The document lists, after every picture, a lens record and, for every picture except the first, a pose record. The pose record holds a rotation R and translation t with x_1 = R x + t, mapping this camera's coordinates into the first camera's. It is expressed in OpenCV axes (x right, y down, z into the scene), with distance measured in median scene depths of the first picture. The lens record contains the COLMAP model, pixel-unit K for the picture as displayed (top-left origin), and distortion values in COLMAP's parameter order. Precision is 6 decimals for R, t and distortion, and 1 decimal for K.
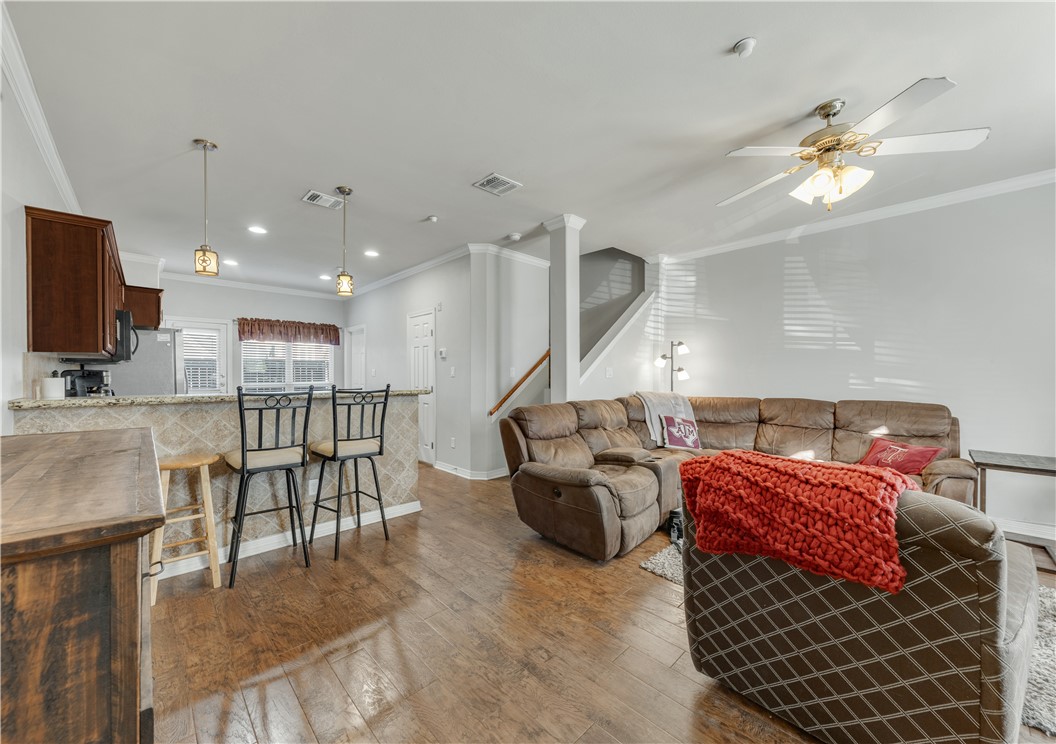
lens RADIAL K [[409.6, 0, 528.2], [0, 409.6, 374.8], [0, 0, 1]] dist [0.020806, 0.000081]
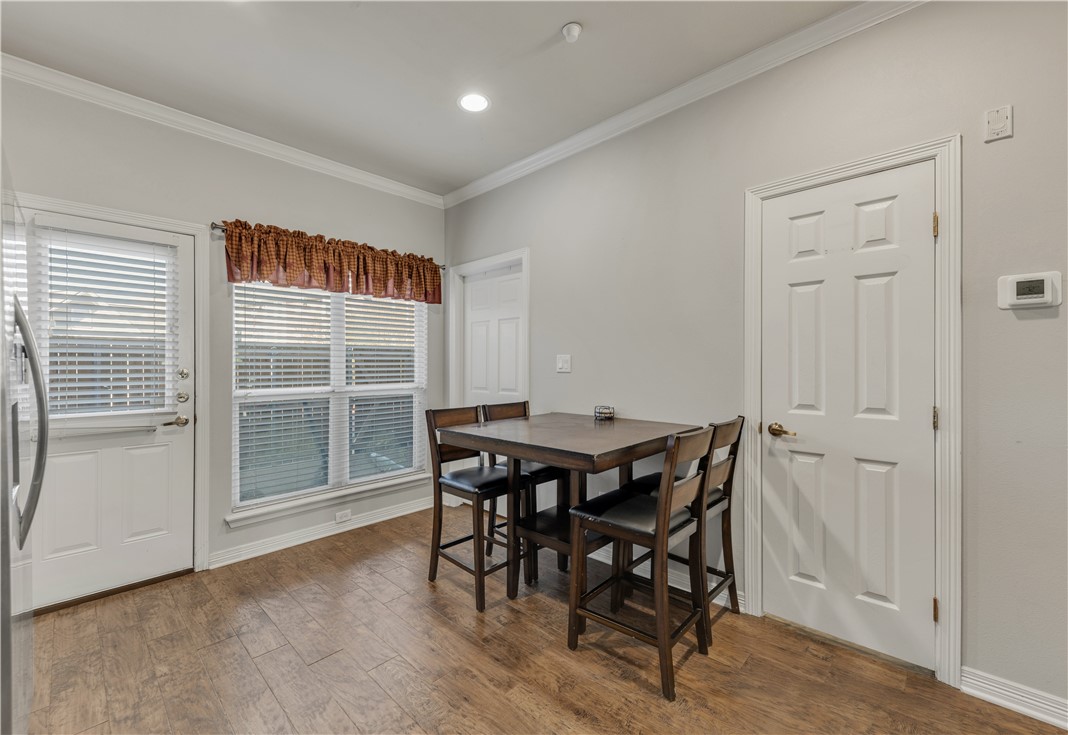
lens RADIAL K [[430.1, 0, 534.4], [0, 430.1, 366.5], [0, 0, 1]] dist [-0.017992, -0.000022]
pose [[0.998100, -0.014402, 0.059904, -0.404448], [0.013725, 0.999837, 0.011697, -0.007756], [-0.060062, -0.010853, 0.998136, 0.543891]]
